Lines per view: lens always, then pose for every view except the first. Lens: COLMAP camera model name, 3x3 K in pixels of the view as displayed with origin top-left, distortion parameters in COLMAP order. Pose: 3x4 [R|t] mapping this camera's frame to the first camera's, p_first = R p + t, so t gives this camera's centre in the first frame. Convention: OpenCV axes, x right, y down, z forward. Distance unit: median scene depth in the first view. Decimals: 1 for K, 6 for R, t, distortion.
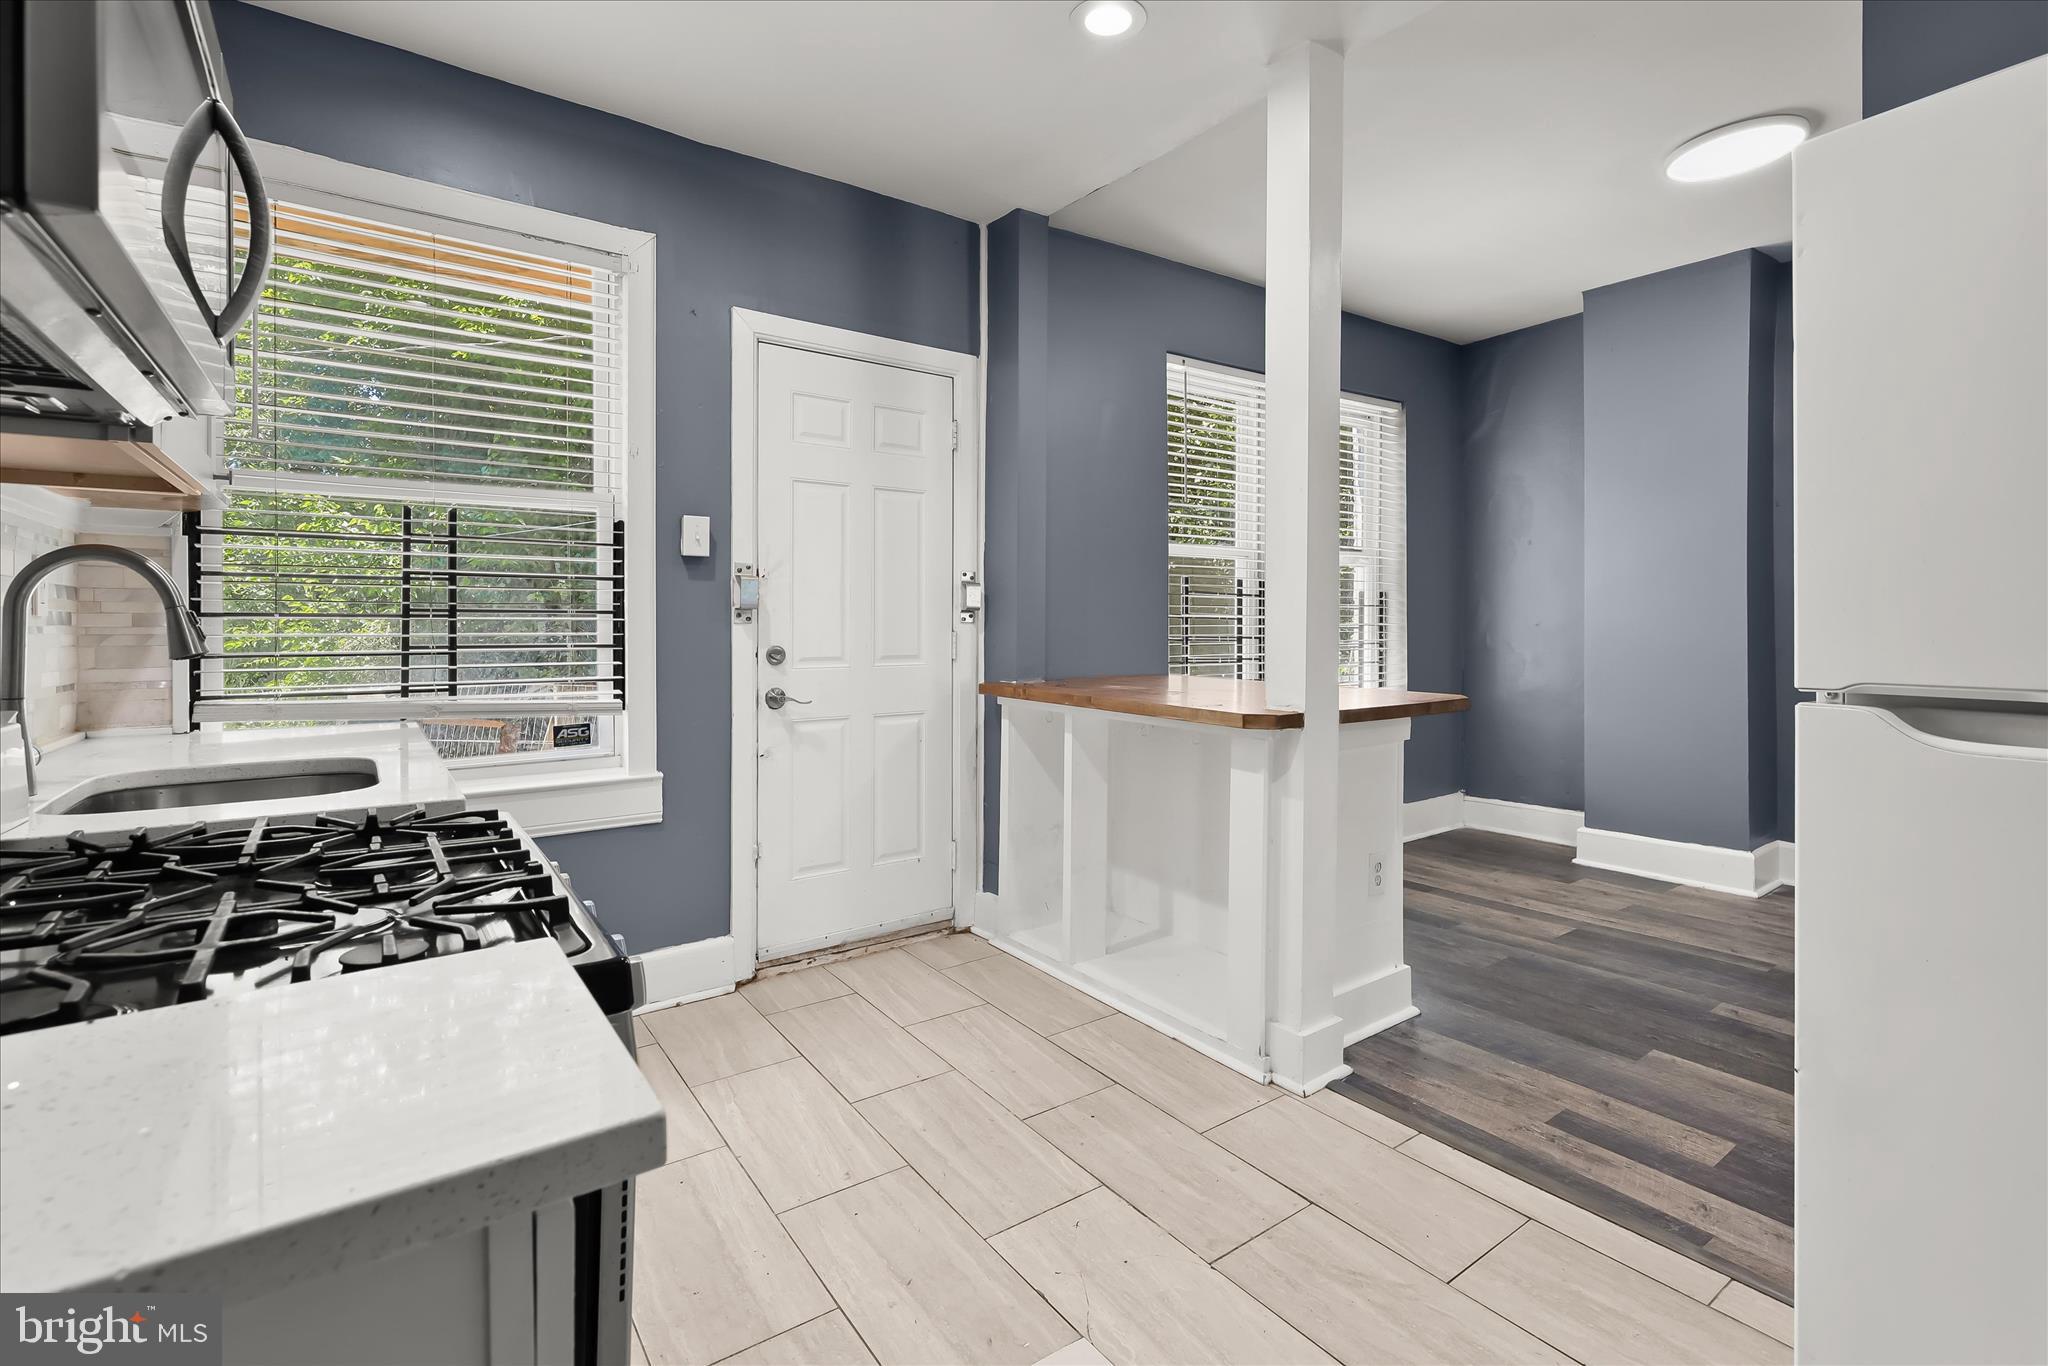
lens RADIAL K [[917.2, 0, 1026.6], [0, 917.2, 628.3], [0, 0, 1]] dist [0.001423, 0.000115]
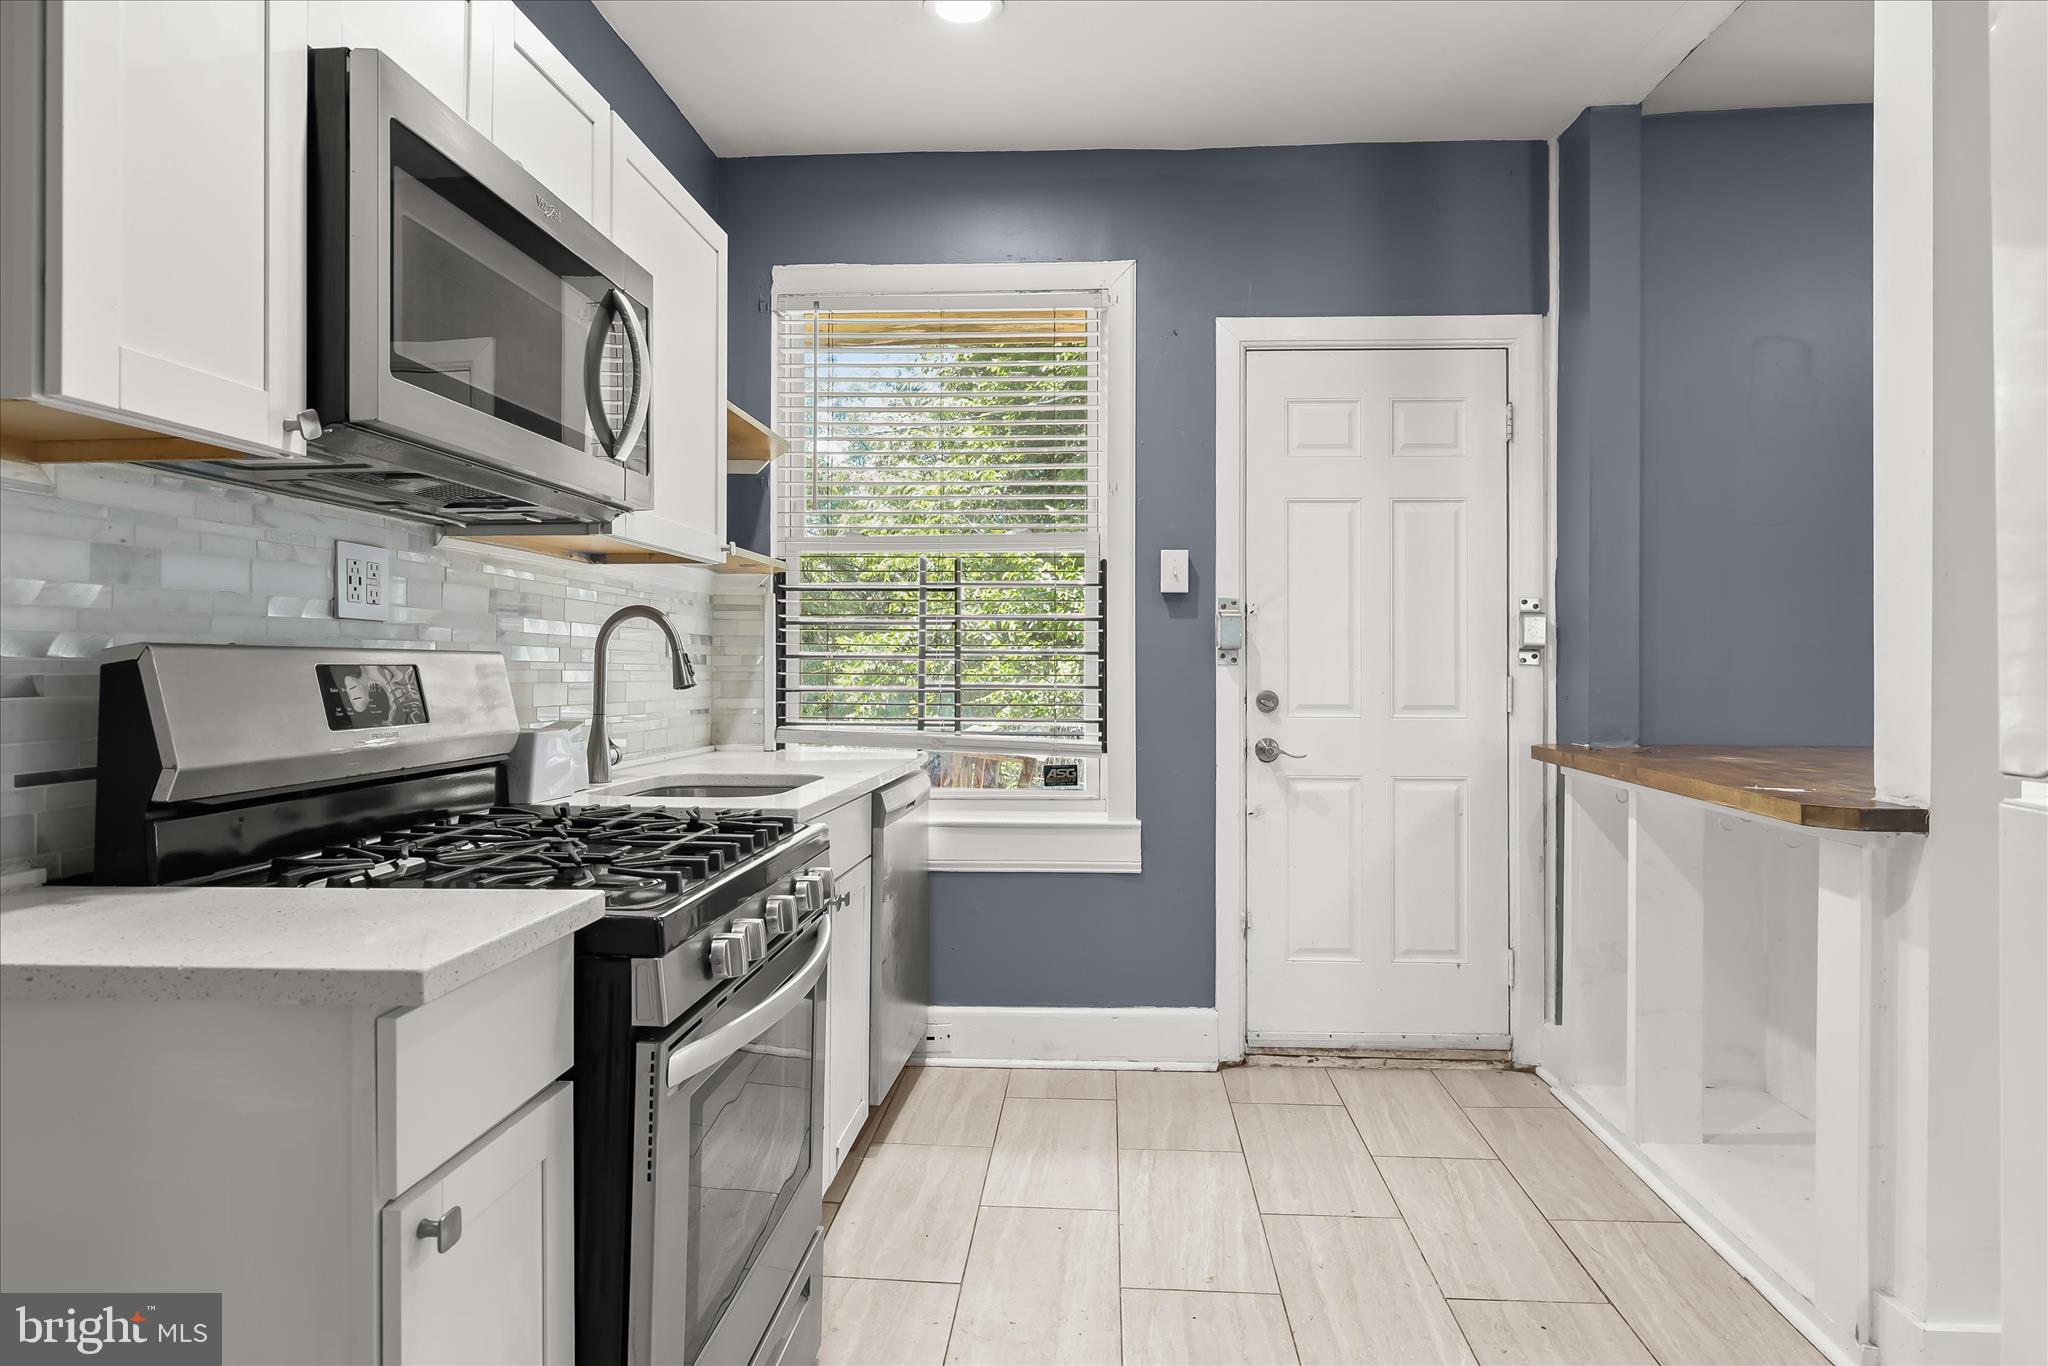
lens RADIAL K [[1131.0, 0, 1062.0], [0, 1131.0, 663.9], [0, 0, 1]] dist [0.000065, 0.000129]
pose [[0.783719, 0.001296, -0.621115, 0.259406], [-0.006757, 0.999956, -0.006440, 0.001999], [0.621079, 0.009244, 0.783693, 0.026408]]
